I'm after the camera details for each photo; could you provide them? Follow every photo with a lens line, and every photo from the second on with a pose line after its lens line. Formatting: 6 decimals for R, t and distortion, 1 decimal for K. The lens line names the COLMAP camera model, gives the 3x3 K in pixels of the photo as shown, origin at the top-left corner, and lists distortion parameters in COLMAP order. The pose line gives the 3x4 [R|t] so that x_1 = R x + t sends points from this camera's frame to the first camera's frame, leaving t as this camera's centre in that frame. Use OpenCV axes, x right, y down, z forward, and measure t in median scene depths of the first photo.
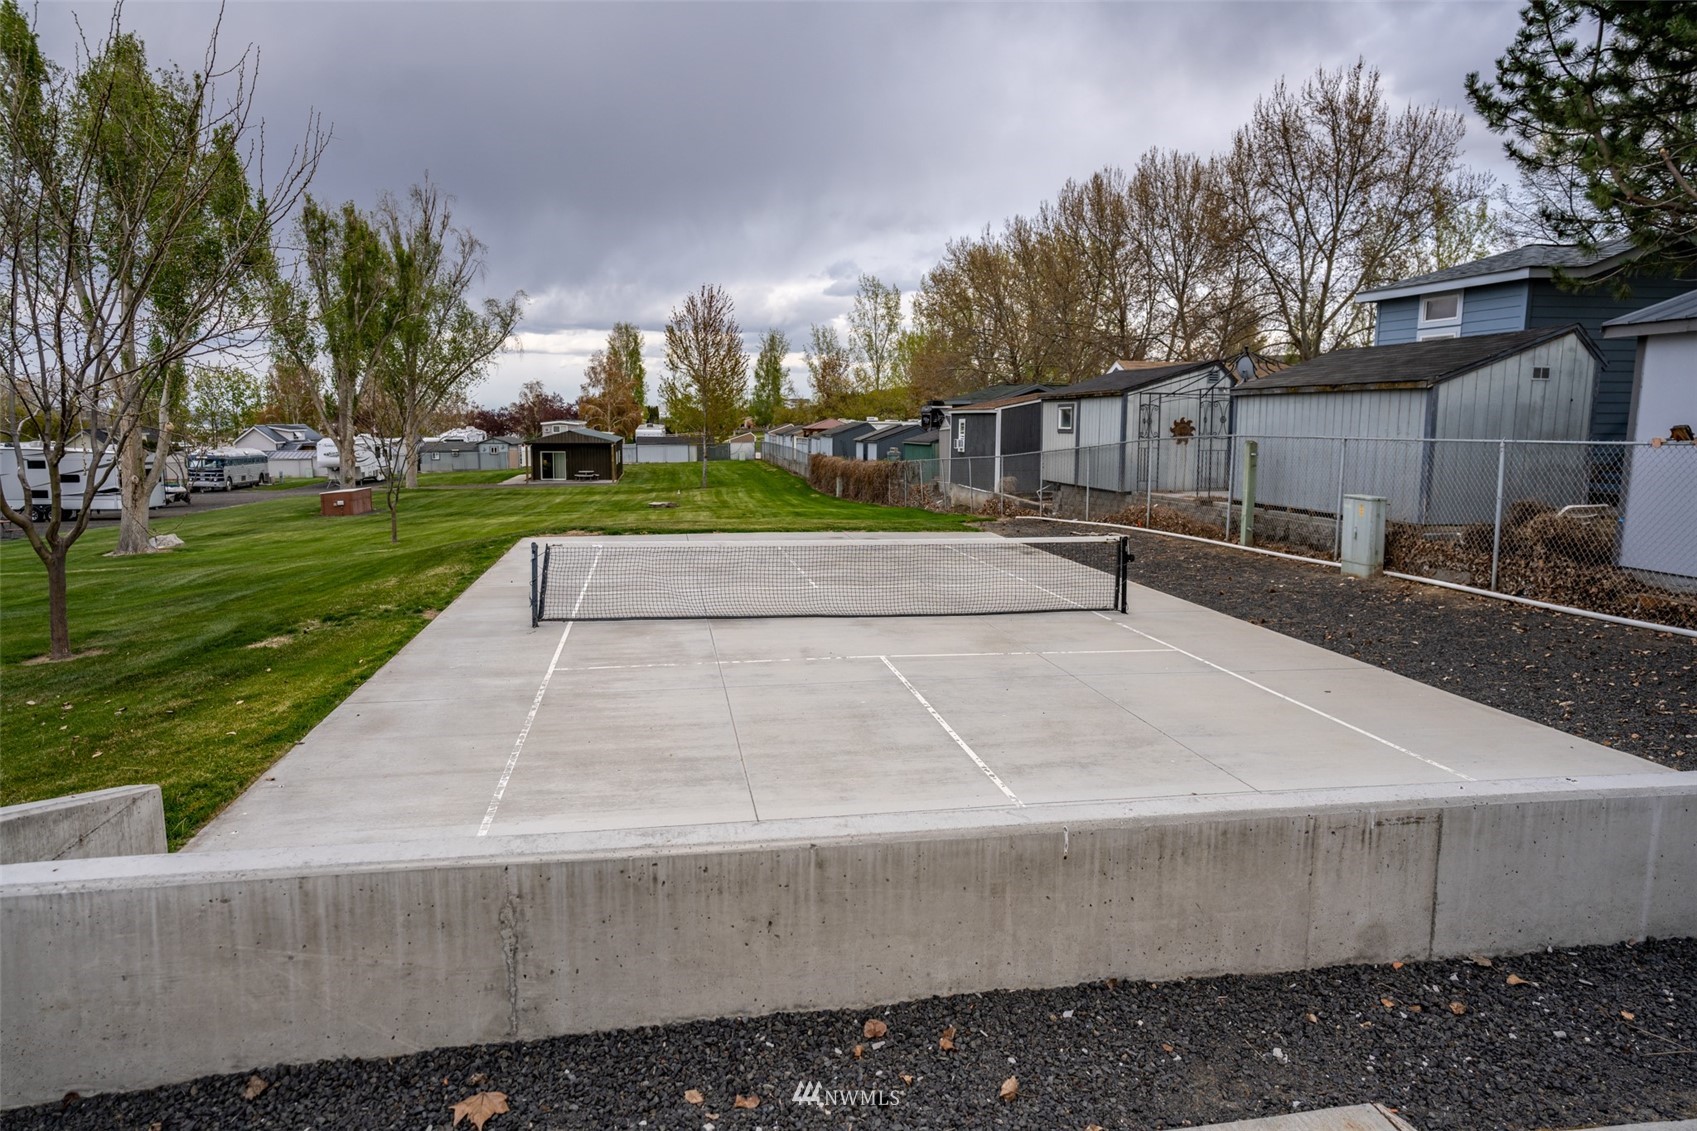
lens RADIAL K [[1071.6, 0, 841.8], [0, 1071.6, 566.4], [0, 0, 1]] dist [-0.008447, 0.027296]
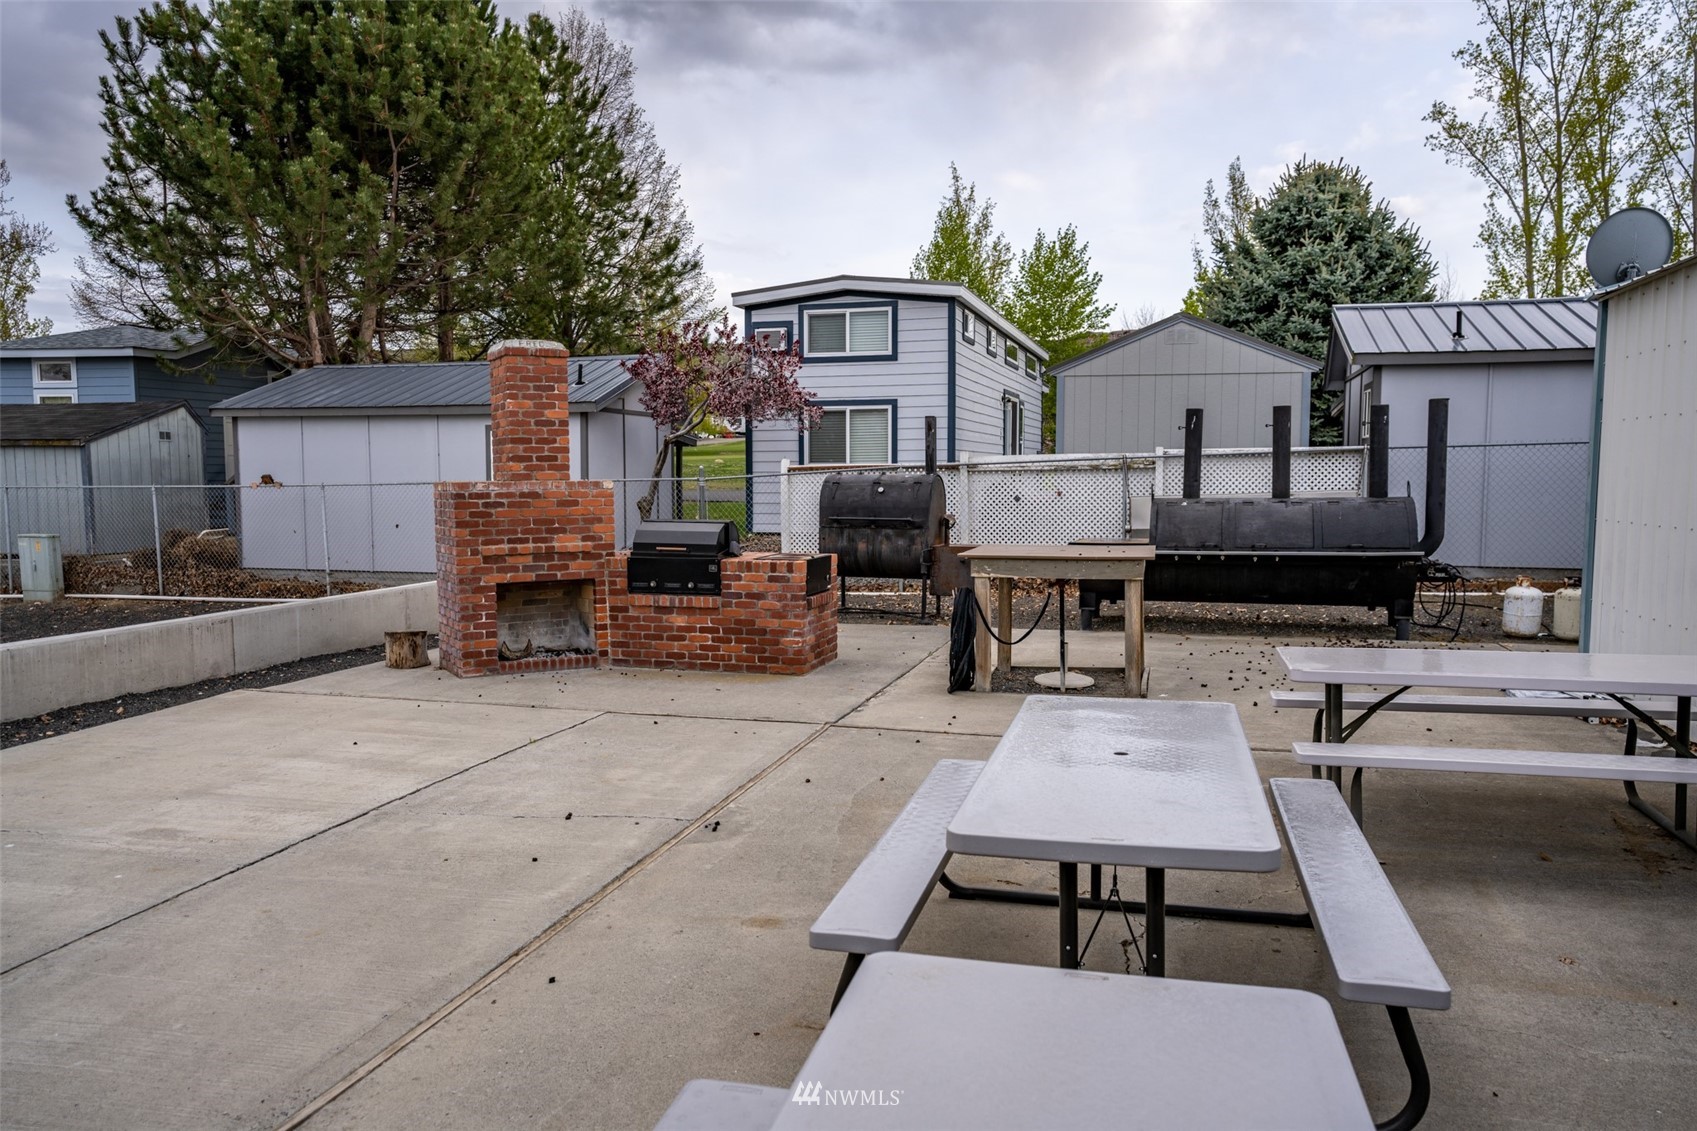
lens RADIAL K [[1205.6, 0, 847.0], [0, 1205.6, 564.0], [0, 0, 1]] dist [0.034436, 0.007501]
pose [[0.436166, -0.078822, 0.896407, -0.321079], [0.129099, 0.991333, 0.024353, 0.046417], [-0.890557, 0.105103, 0.442562, -0.374781]]
